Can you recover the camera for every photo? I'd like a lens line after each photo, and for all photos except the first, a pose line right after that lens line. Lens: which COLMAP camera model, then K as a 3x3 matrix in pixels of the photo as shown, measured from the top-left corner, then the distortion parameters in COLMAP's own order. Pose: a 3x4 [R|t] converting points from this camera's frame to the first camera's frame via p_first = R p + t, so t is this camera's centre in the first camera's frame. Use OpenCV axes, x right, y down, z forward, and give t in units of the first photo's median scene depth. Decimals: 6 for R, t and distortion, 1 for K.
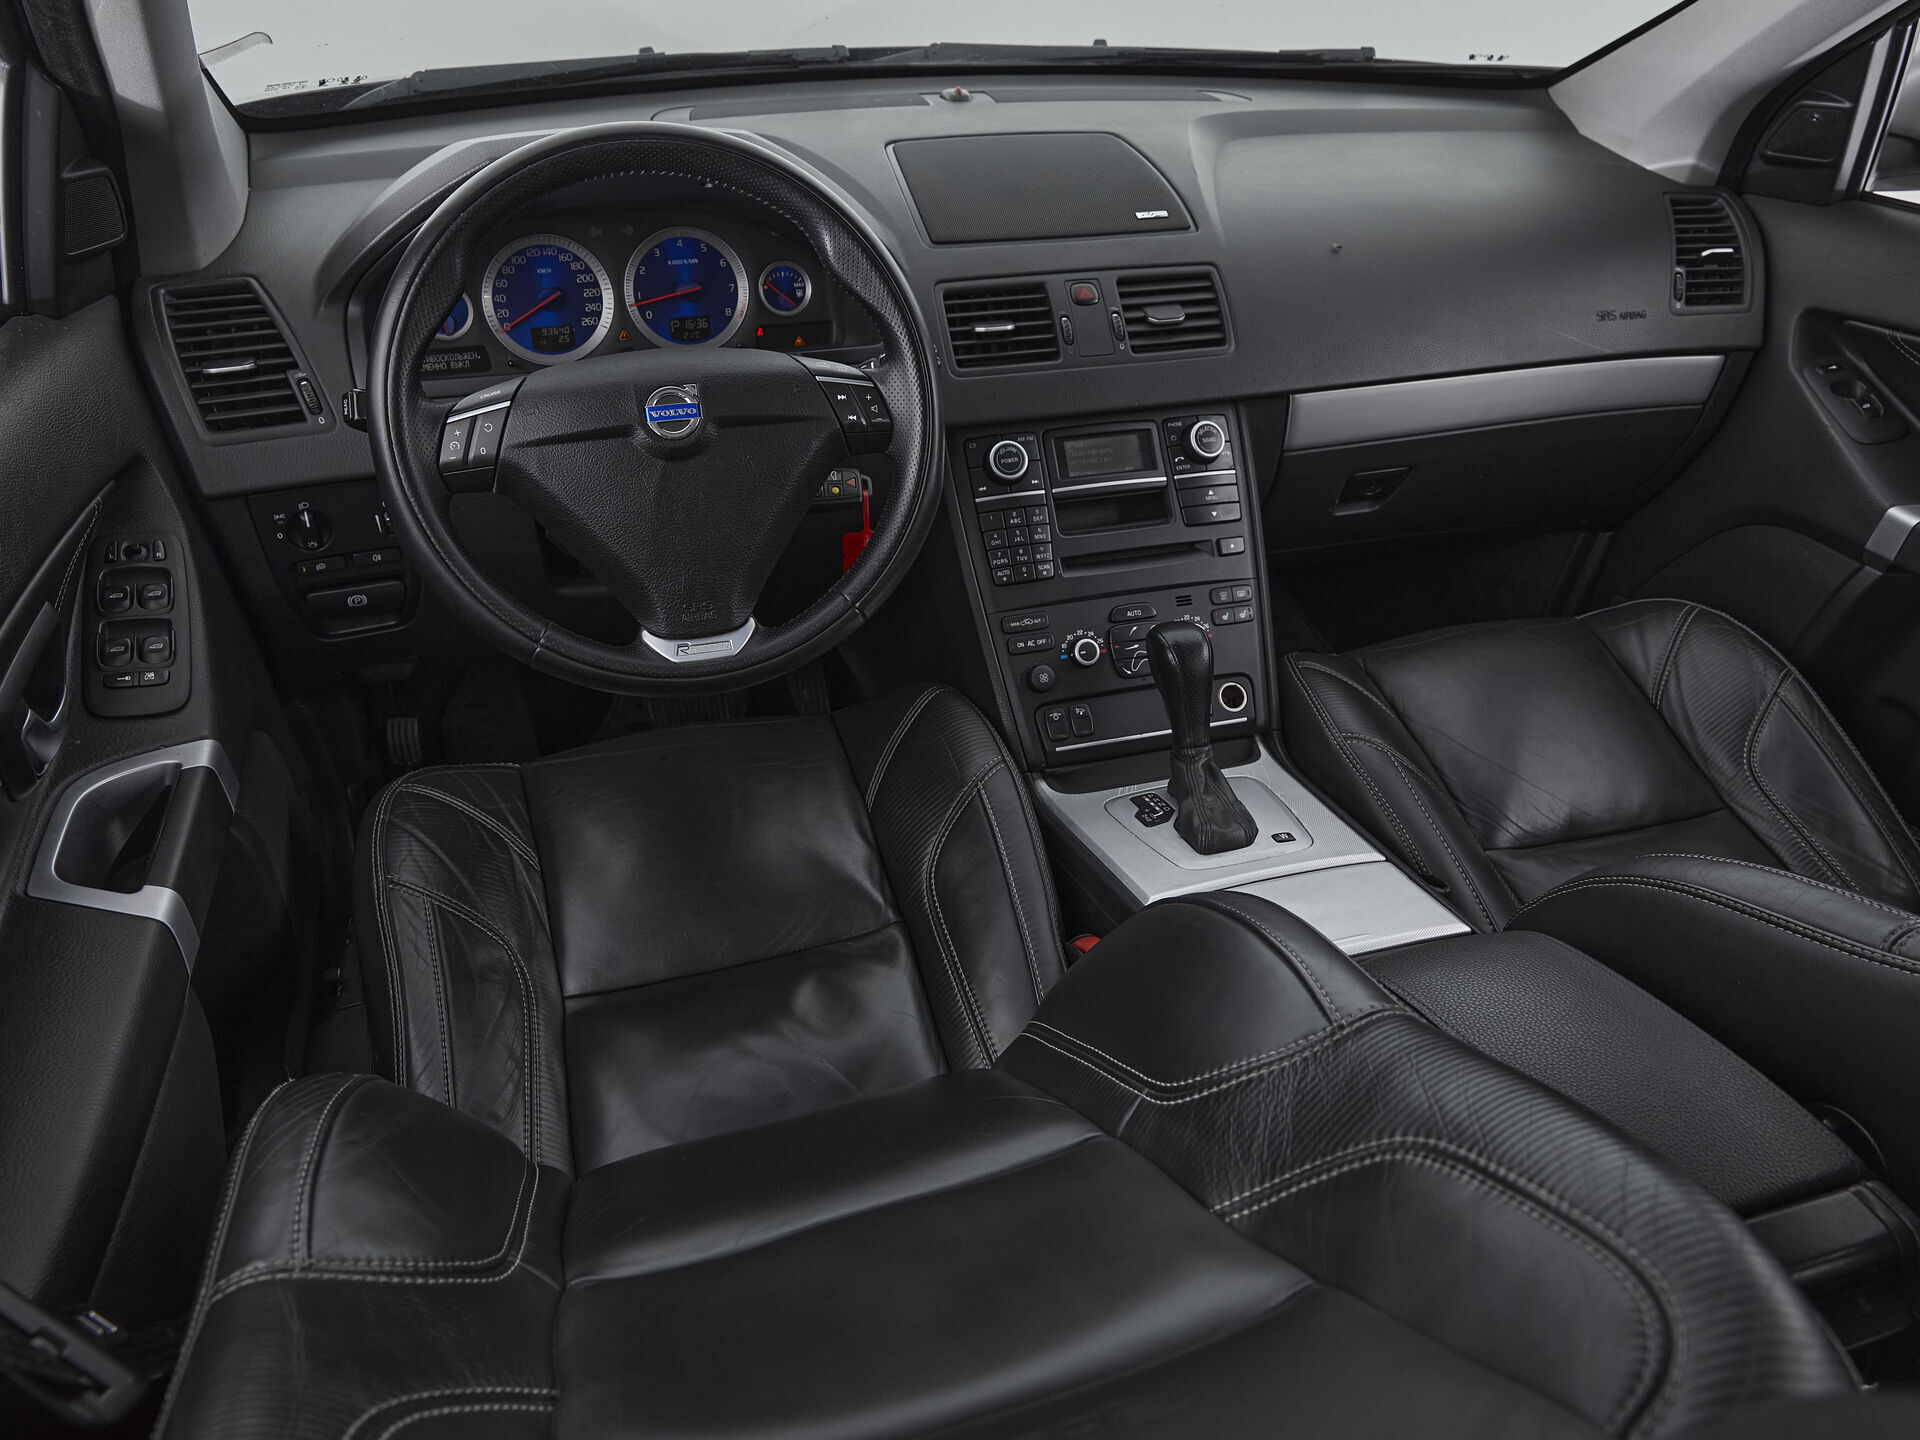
lens RADIAL K [[1295.1, 0, 960.0], [0, 1295.1, 720.0], [0, 0, 1]] dist [-0.007196, 0.001703]
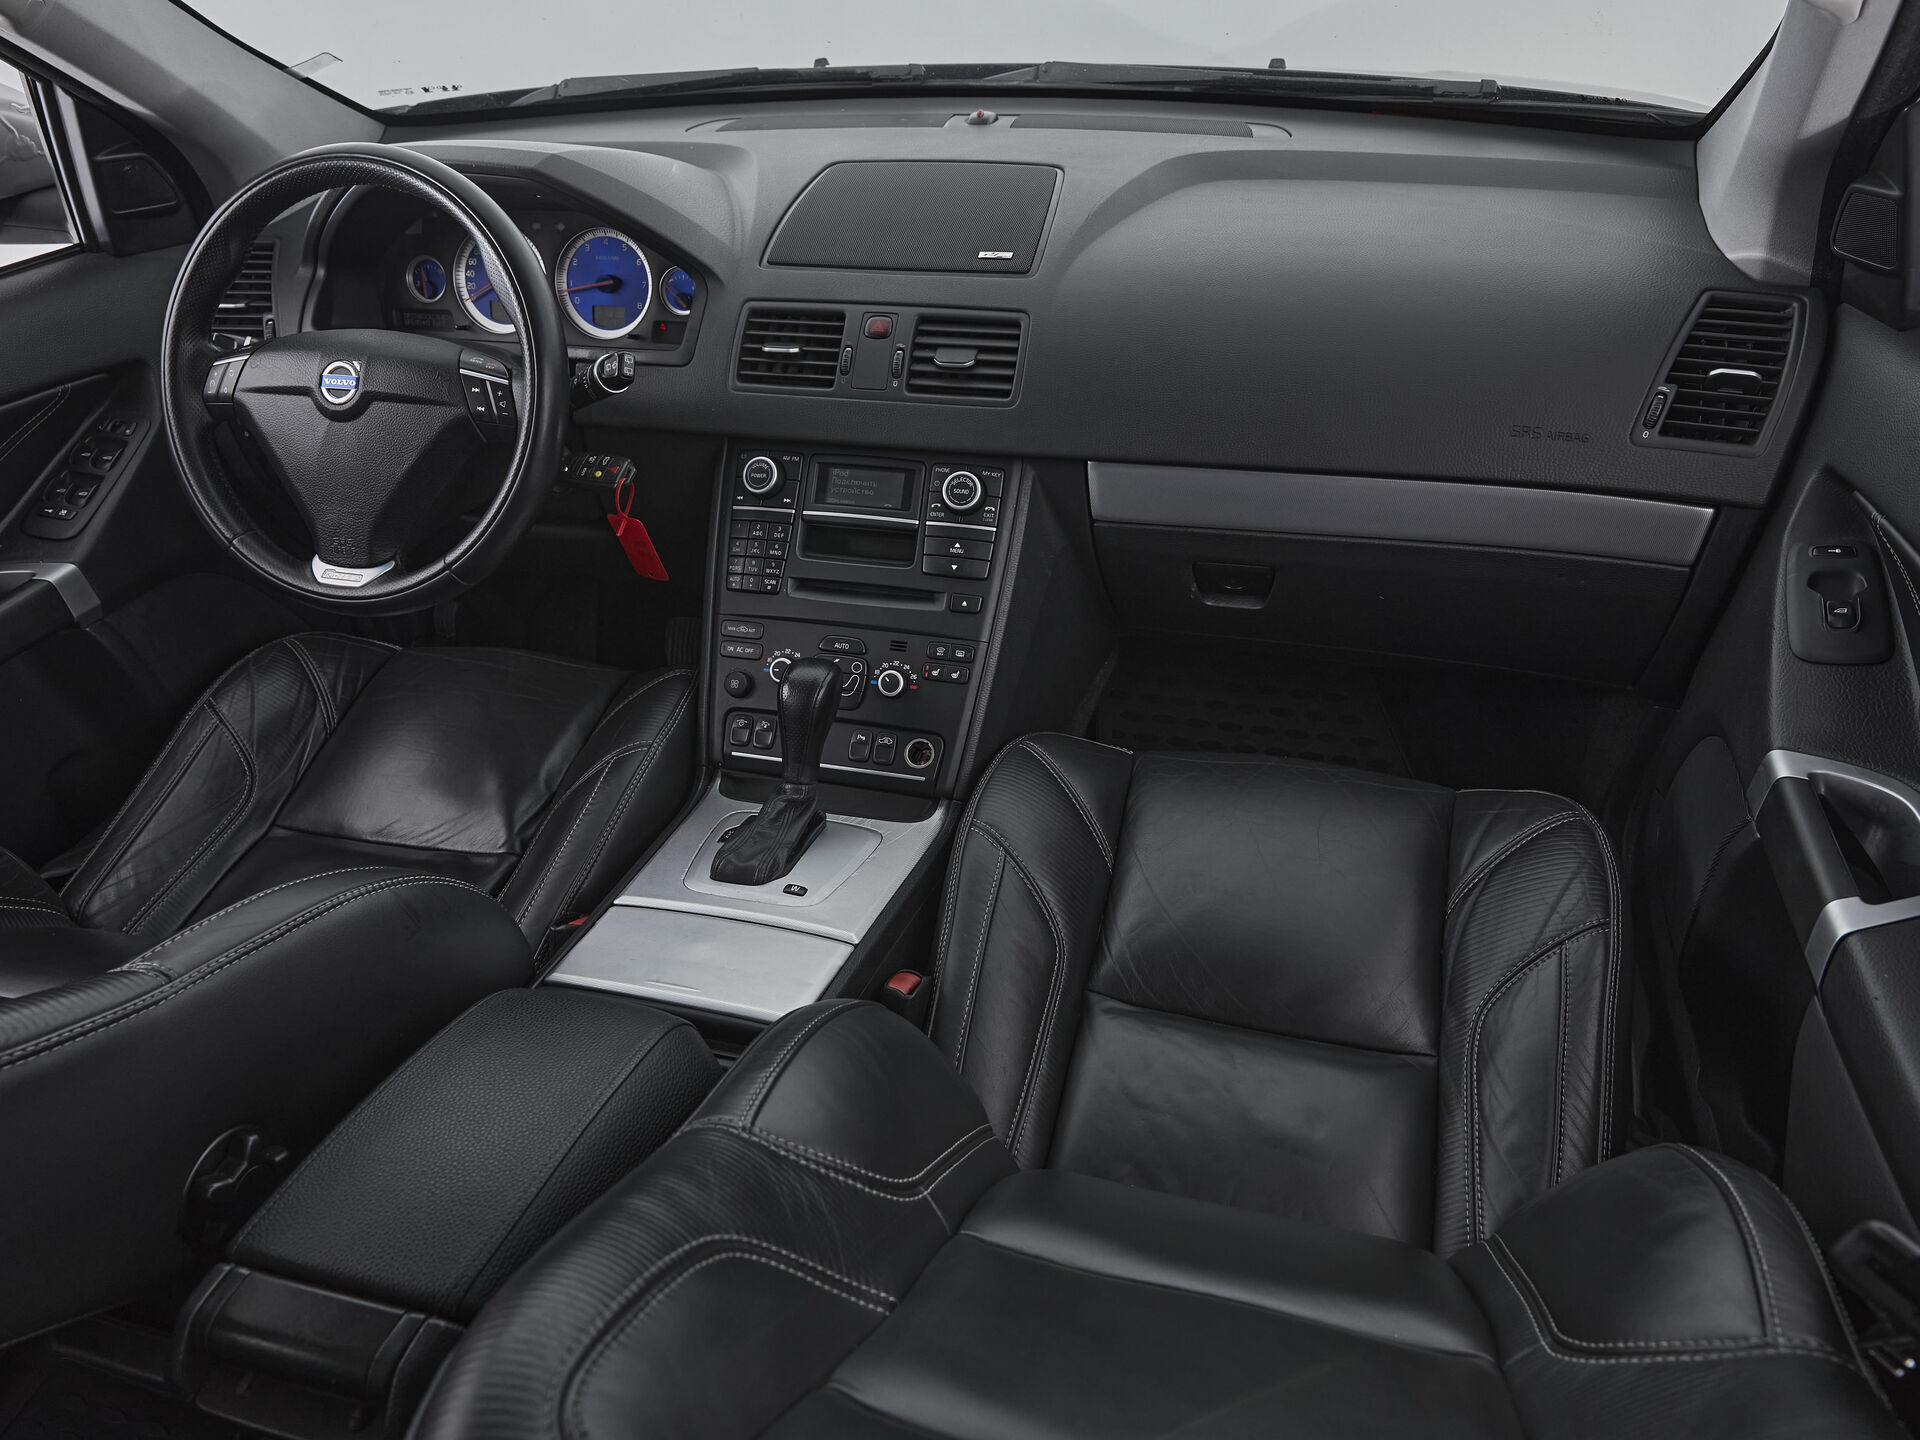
lens RADIAL K [[1306.9, 0, 981.7], [0, 1306.9, 727.1], [0, 0, 1]] dist [-0.007216, 0.000898]
pose [[0.851356, 0.259124, -0.456122, 0.697411], [-0.251408, 0.964670, 0.078776, -0.126985], [0.460420, 0.047606, 0.886424, 0.147438]]
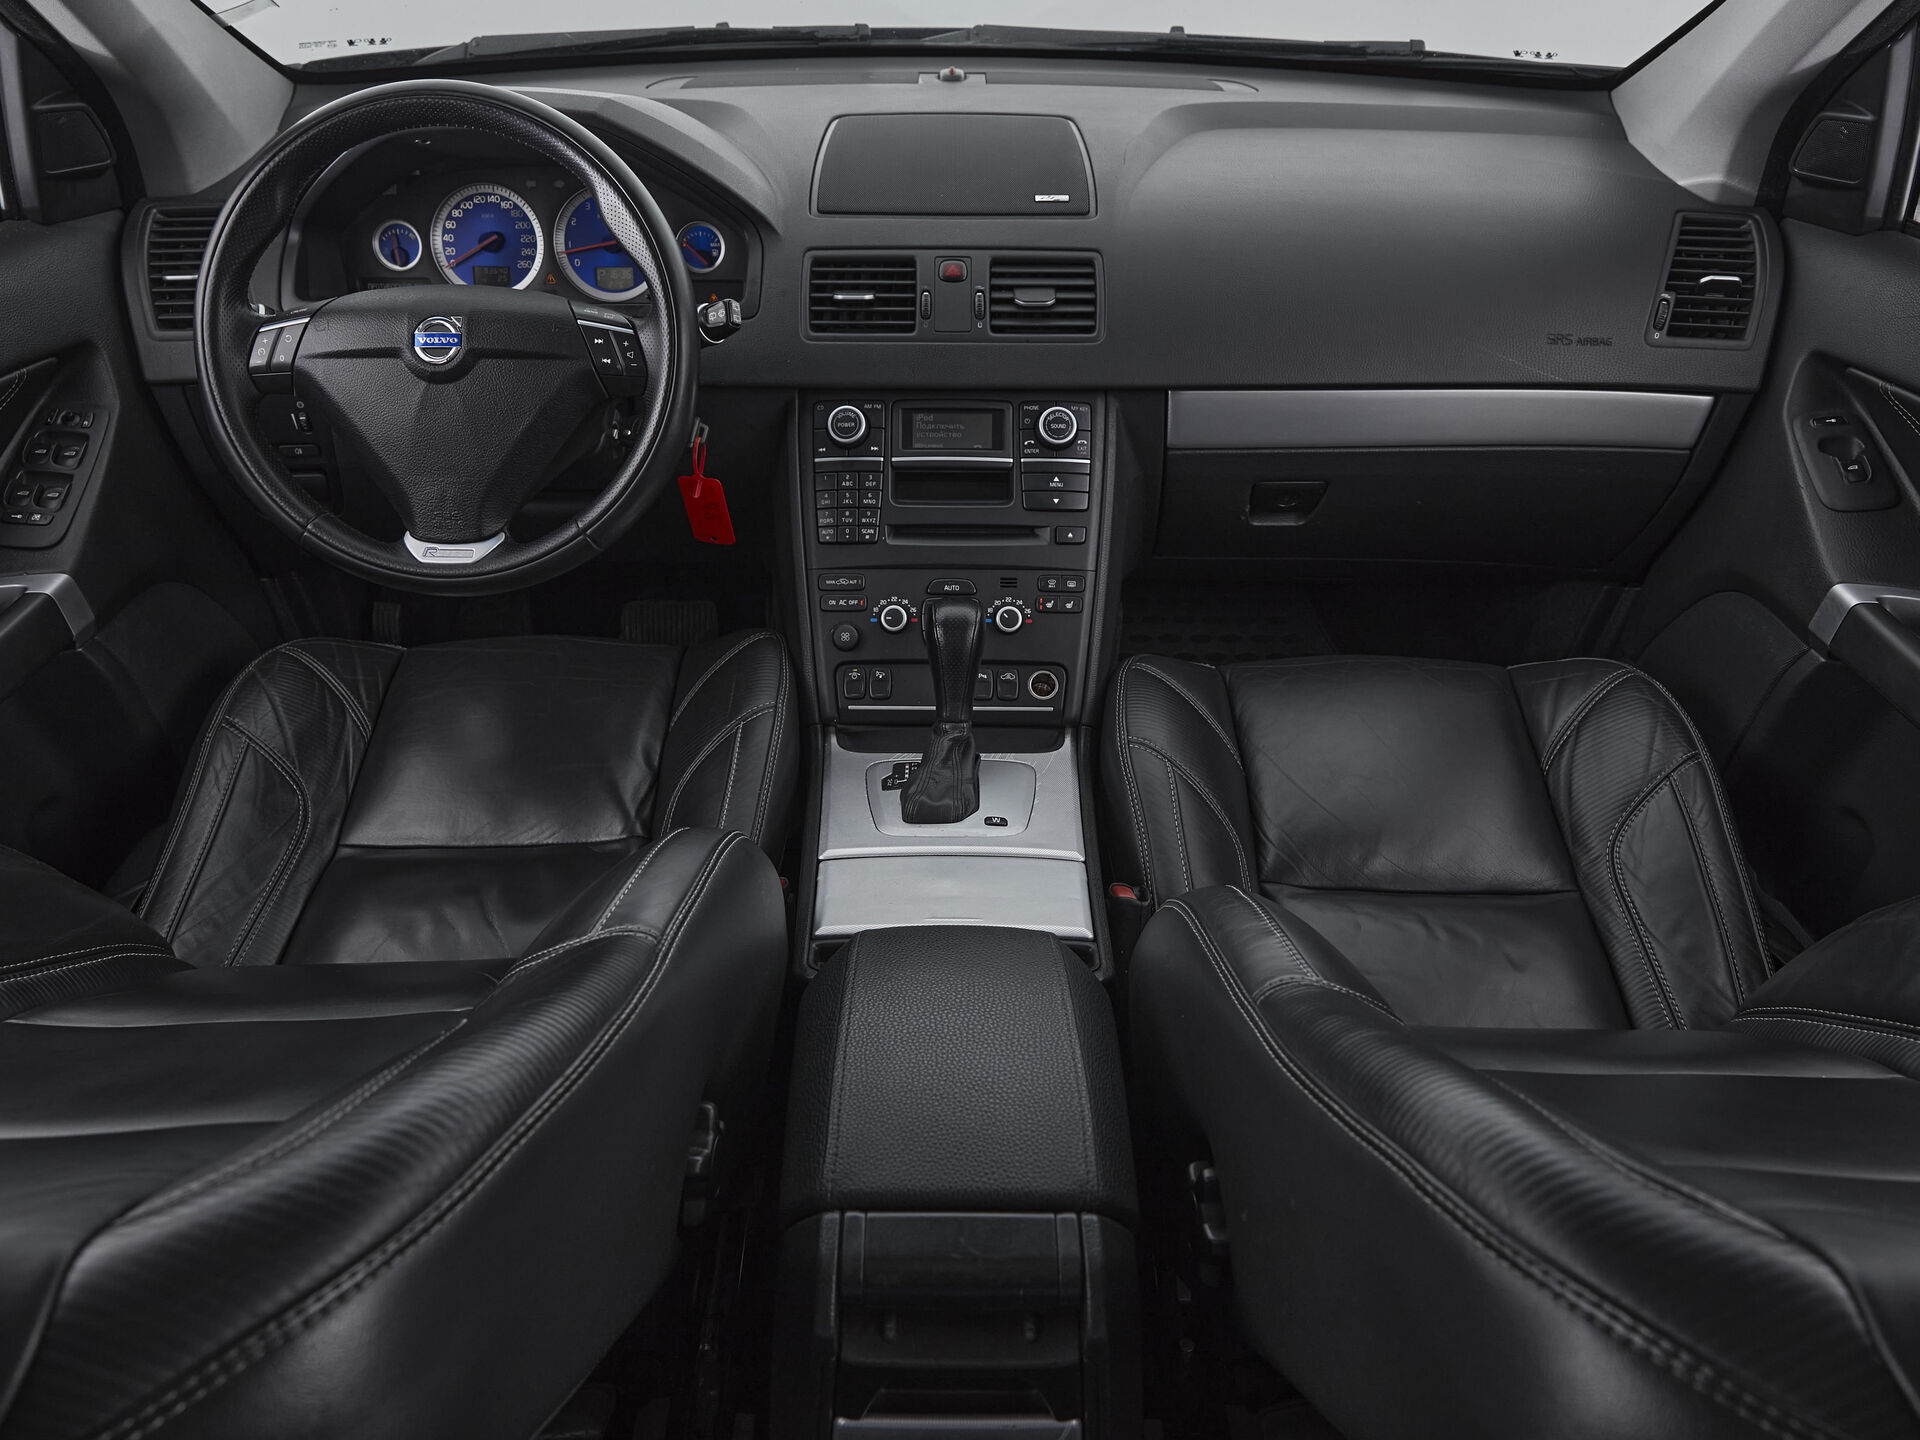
lens RADIAL K [[1295.1, 0, 960.0], [0, 1295.1, 720.0], [0, 0, 1]] dist [-0.007196, 0.001703]
pose [[0.957338, 0.155199, -0.243755, 0.397804], [-0.153572, 0.987801, 0.025785, -0.007134], [0.244783, 0.012749, 0.969494, 0.018221]]
